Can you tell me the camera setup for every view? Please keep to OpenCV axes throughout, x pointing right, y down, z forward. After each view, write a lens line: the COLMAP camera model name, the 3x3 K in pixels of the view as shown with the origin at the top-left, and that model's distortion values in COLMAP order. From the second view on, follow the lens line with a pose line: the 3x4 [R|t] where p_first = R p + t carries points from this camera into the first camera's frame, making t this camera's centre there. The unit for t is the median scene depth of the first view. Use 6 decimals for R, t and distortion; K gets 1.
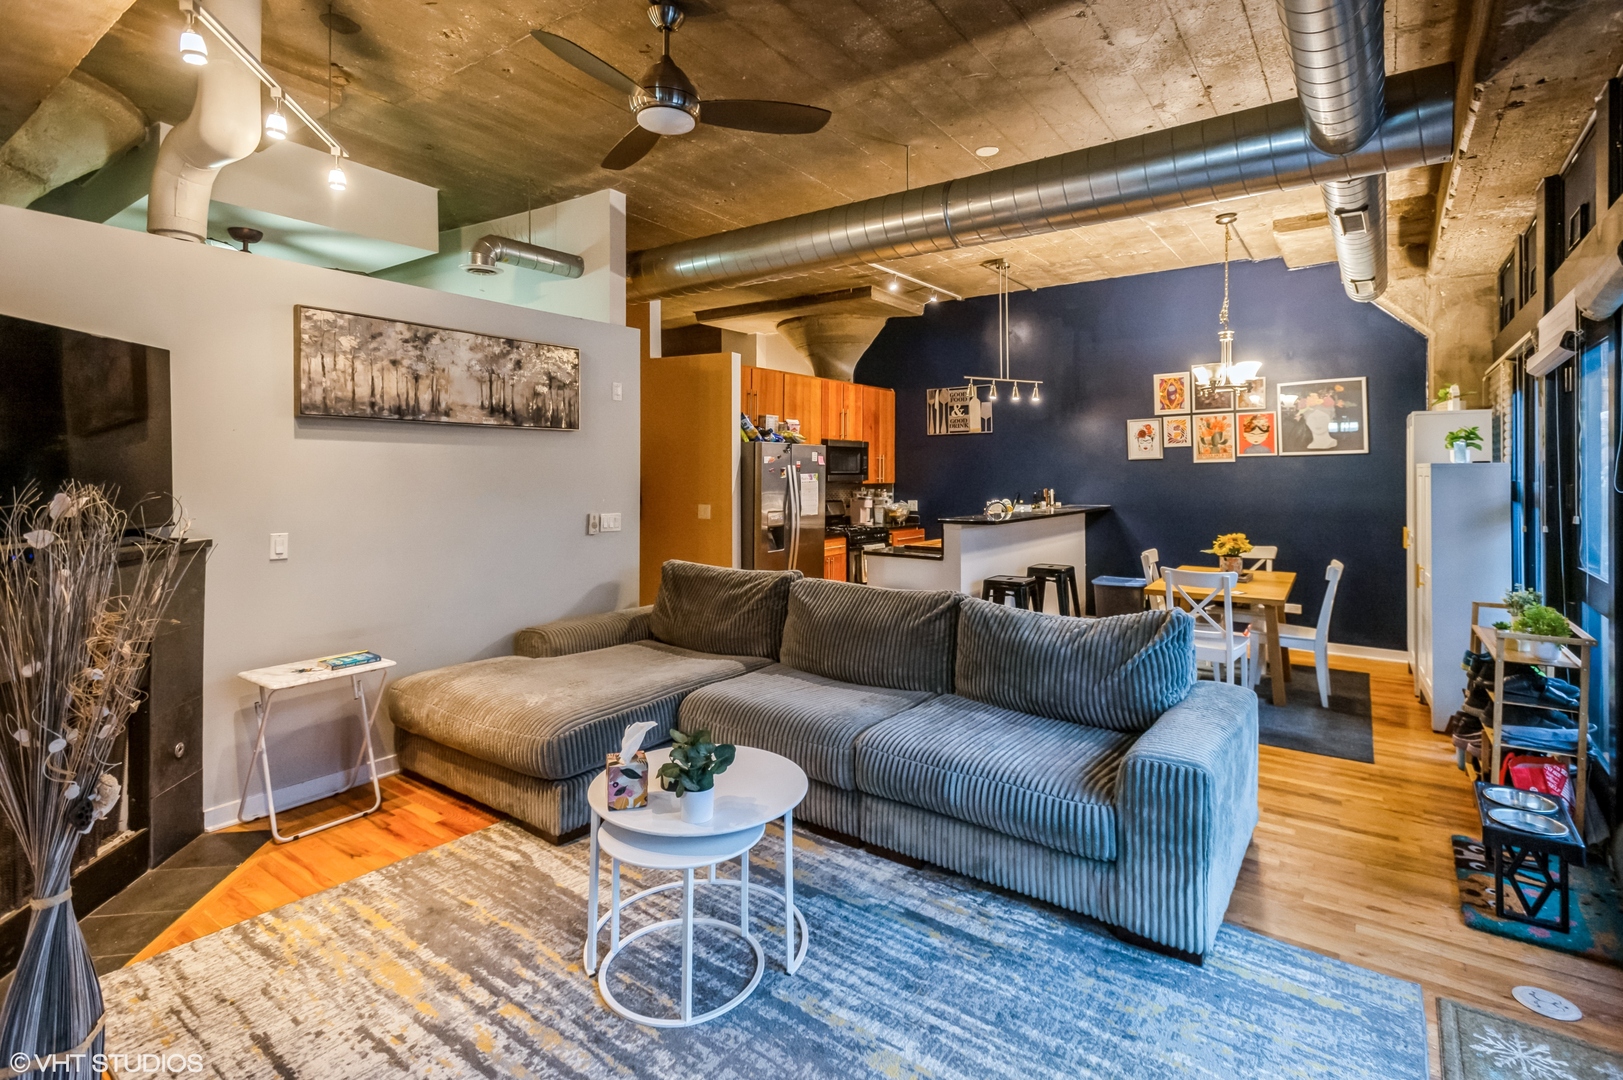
lens RADIAL K [[774.5, 0, 815.6], [0, 774.5, 473.5], [0, 0, 1]] dist [0.012275, -0.001801]
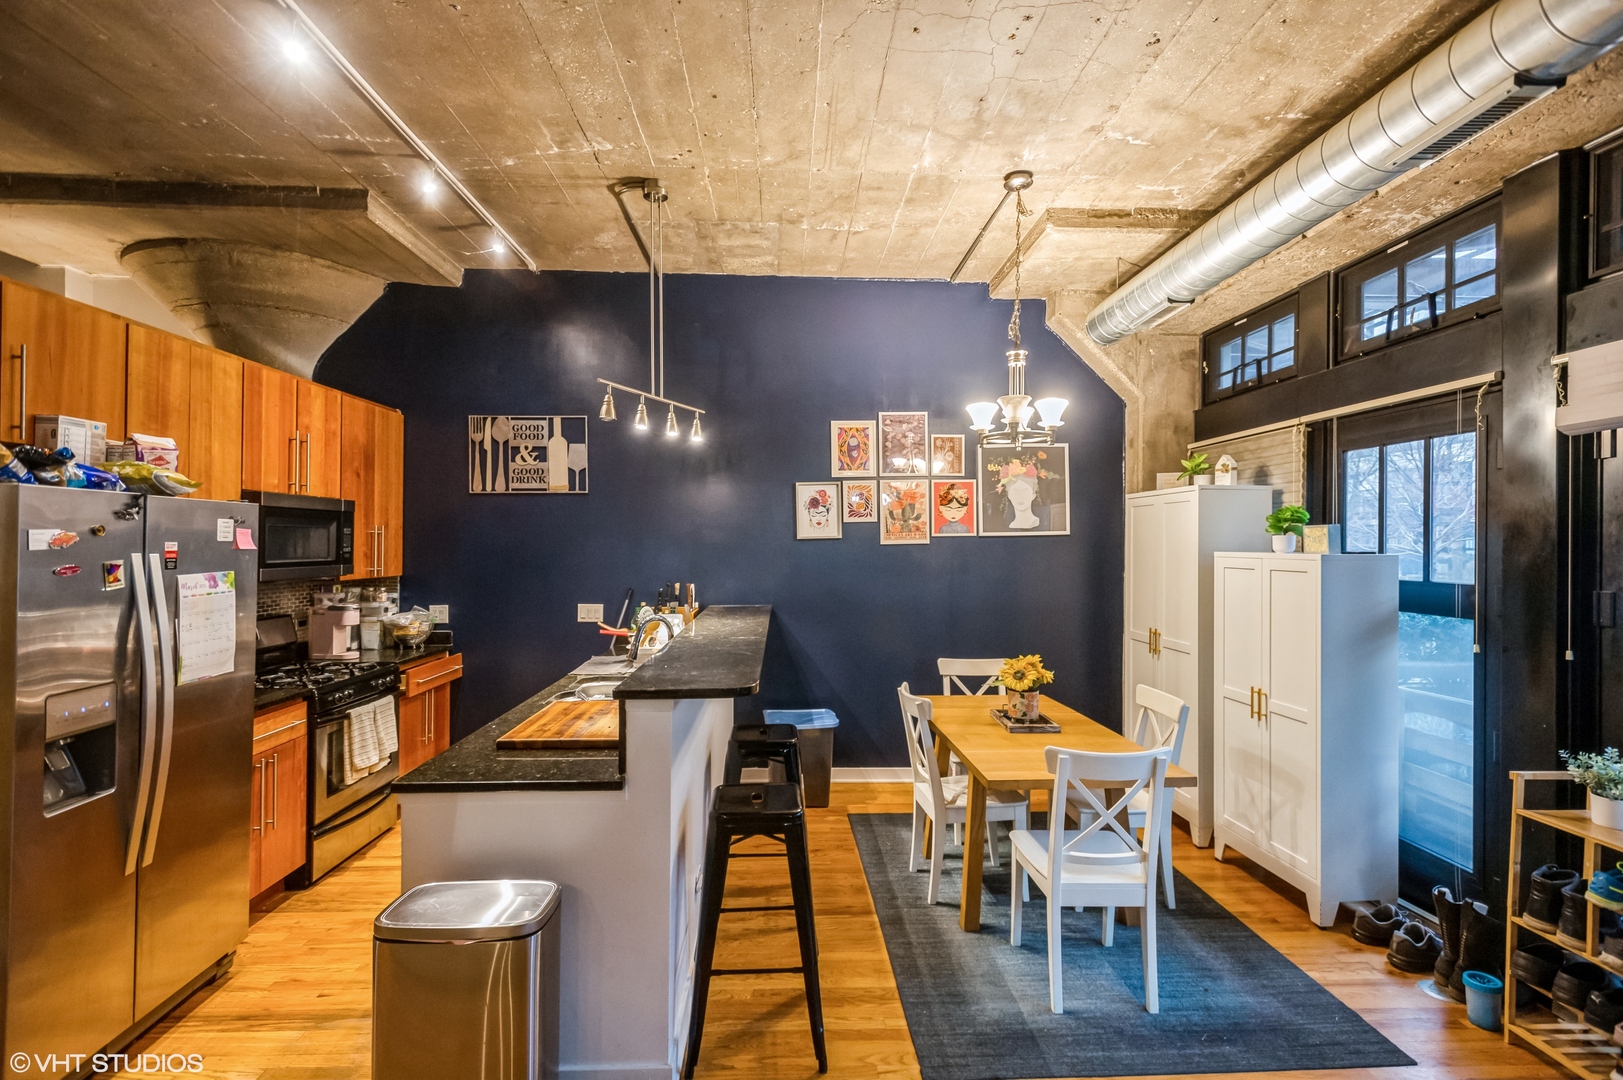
lens RADIAL K [[774.5, 0, 833.0], [0, 774.5, 542.4], [0, 0, 1]] dist [0.012275, -0.001801]
pose [[0.784038, 0.002936, 0.620706, -0.004690], [-0.001120, 0.999994, -0.003315, -0.012784], [-0.620712, 0.001903, 0.784036, 0.432476]]
